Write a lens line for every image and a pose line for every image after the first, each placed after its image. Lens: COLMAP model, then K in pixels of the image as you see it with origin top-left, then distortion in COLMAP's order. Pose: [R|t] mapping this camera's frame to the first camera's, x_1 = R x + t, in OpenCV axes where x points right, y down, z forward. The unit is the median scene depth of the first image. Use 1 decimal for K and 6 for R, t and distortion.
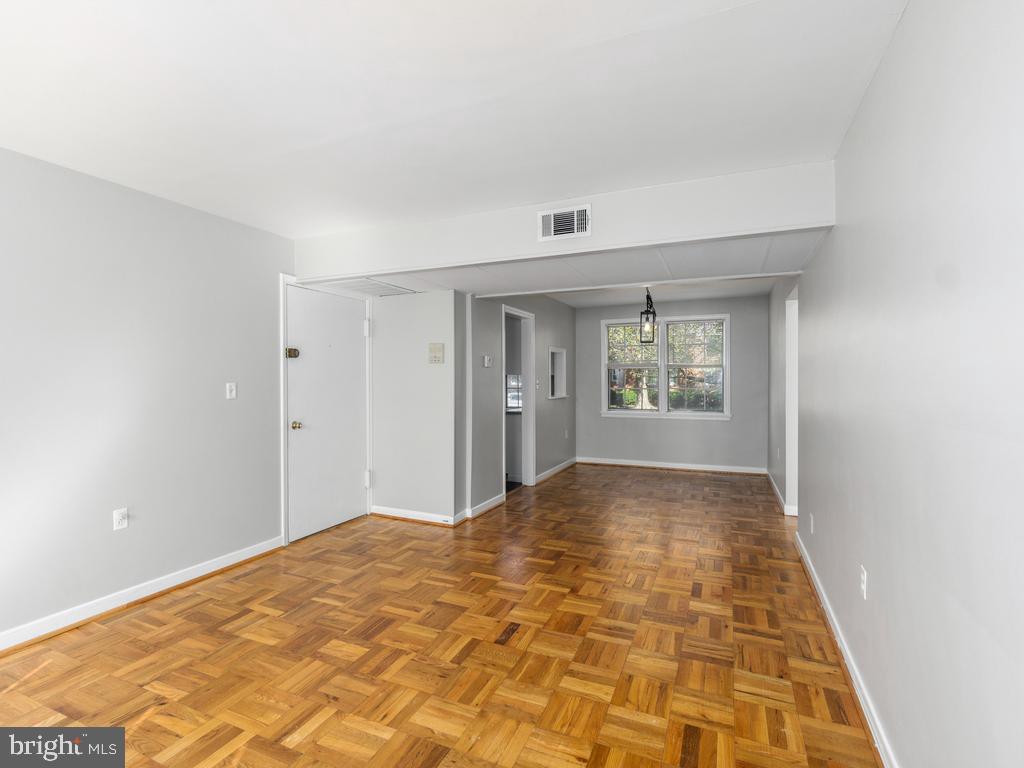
lens RADIAL K [[493.6, 0, 514.1], [0, 493.6, 383.1], [0, 0, 1]] dist [-0.000344, 0.000646]
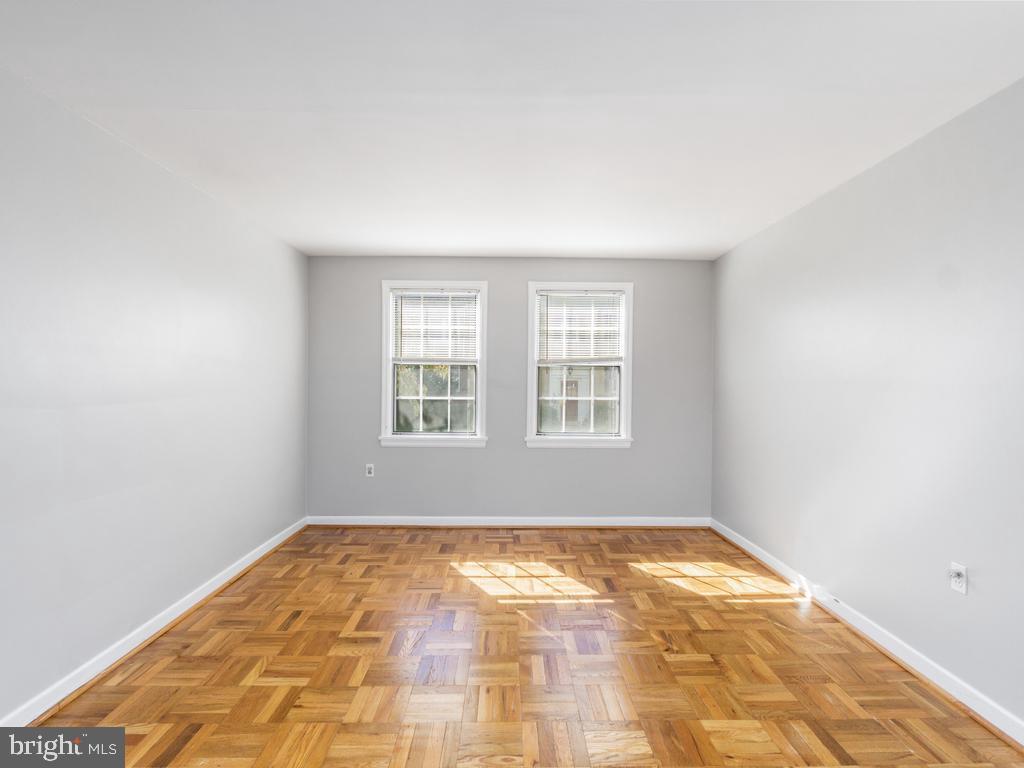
lens RADIAL K [[498.1, 0, 512.8], [0, 498.1, 375.1], [0, 0, 1]] dist [-0.001968, 0.001799]
pose [[-0.912734, -0.009048, -0.408455, 0.072923], [-0.008945, 0.999958, -0.002163, -0.009770], [0.408457, 0.001679, -0.912776, 1.034446]]
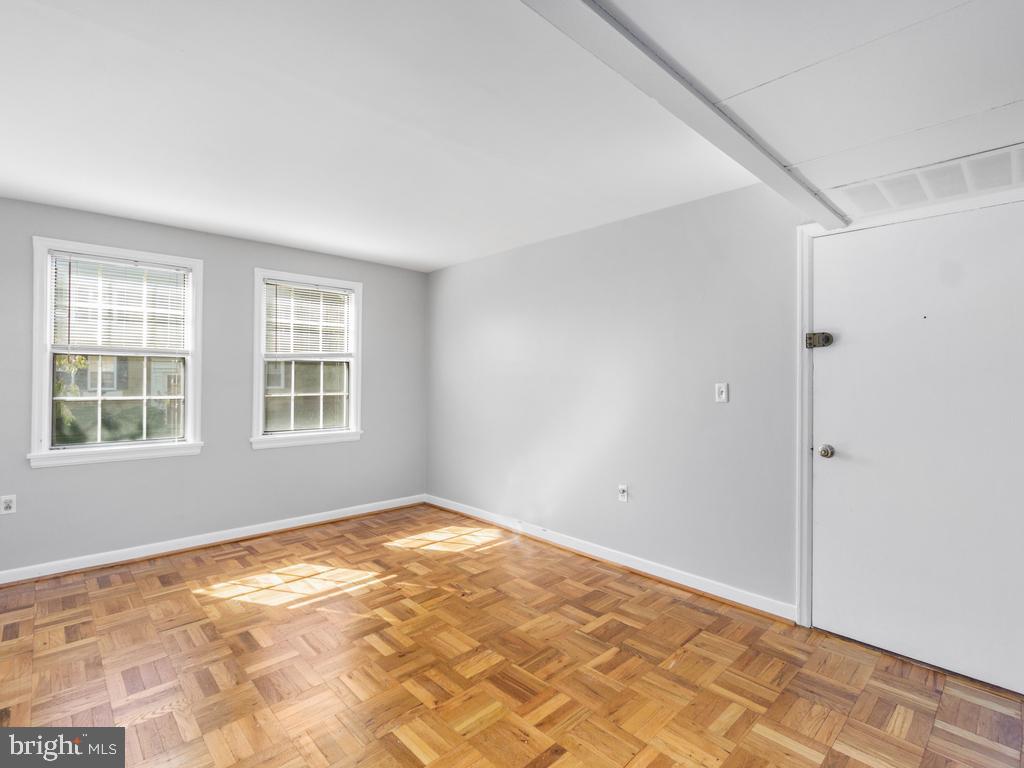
lens RADIAL K [[498.1, 0, 512.8], [0, 498.1, 375.1], [0, 0, 1]] dist [-0.001968, 0.001799]
pose [[-0.391914, -0.006802, -0.919977, 0.326837], [-0.013725, 0.999905, -0.001546, -0.007755], [0.919899, 0.012020, -0.391970, 0.908142]]
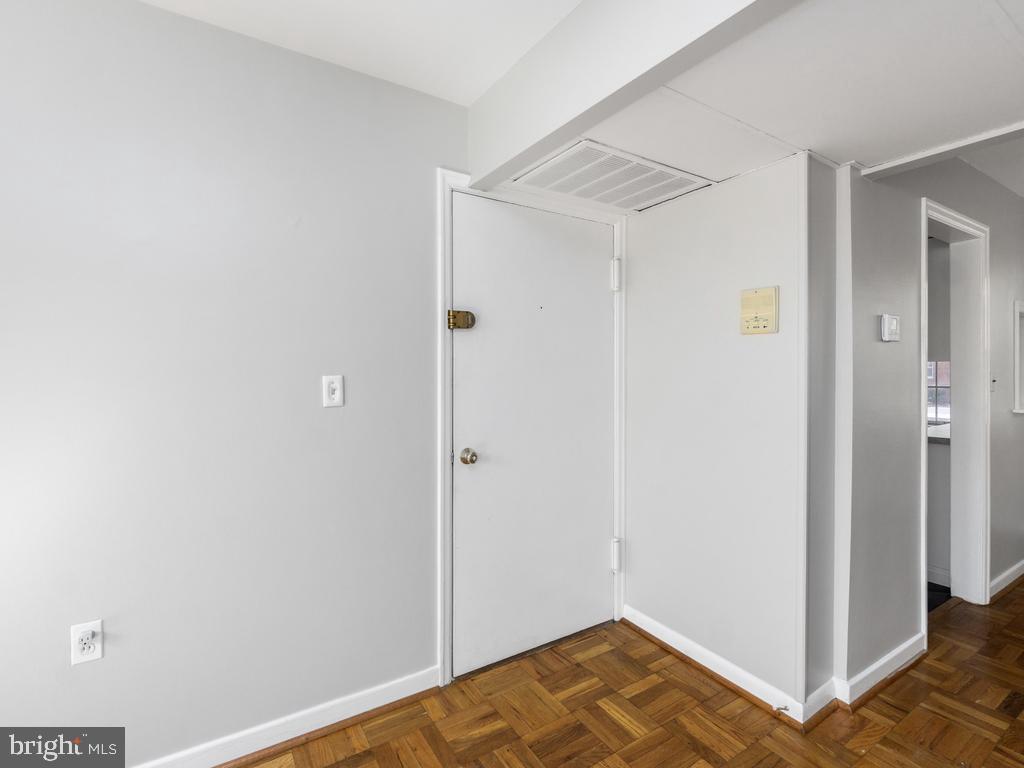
lens RADIAL K [[498.1, 0, 512.8], [0, 498.1, 375.1], [0, 0, 1]] dist [-0.001968, 0.001799]
pose [[0.830583, 0.004175, -0.556879, -0.109424], [-0.006089, 0.999980, -0.001586, -0.001257], [0.556861, 0.004708, 0.830592, 0.603543]]
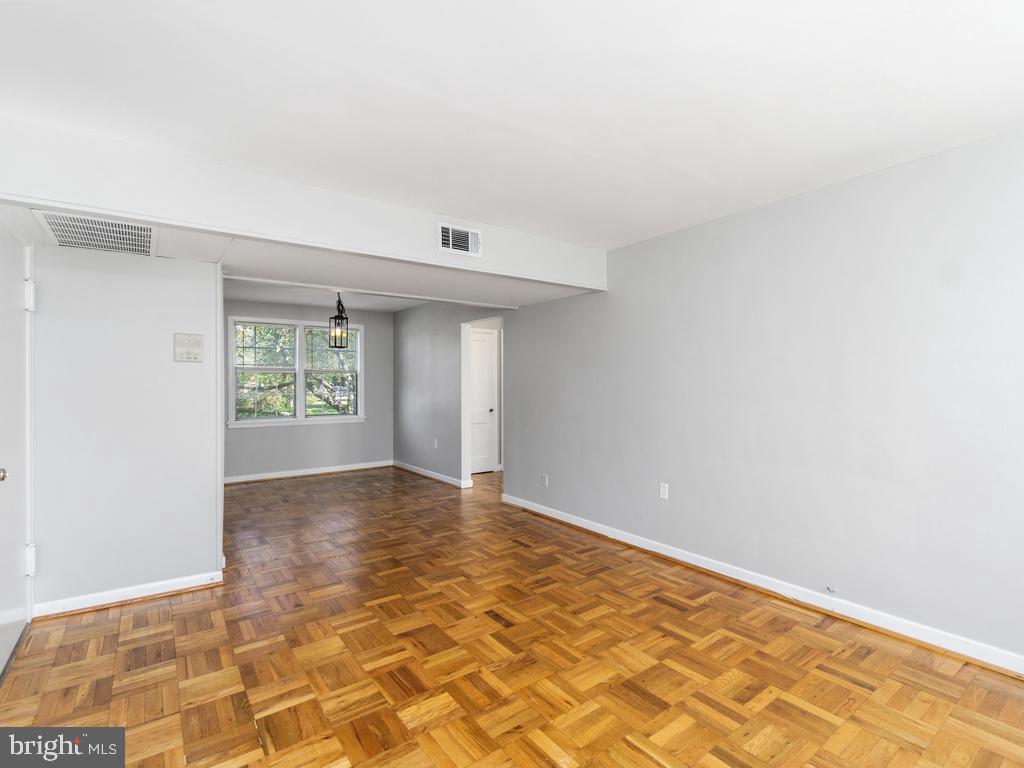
lens RADIAL K [[491.7, 0, 513.4], [0, 491.7, 382.7], [0, 0, 1]] dist [-0.001074, 0.000125]
pose [[0.502776, 0.000585, 0.864416, -0.628401], [0.010245, 0.999926, -0.006635, -0.001161], [-0.864356, 0.012191, 0.502733, 0.288932]]
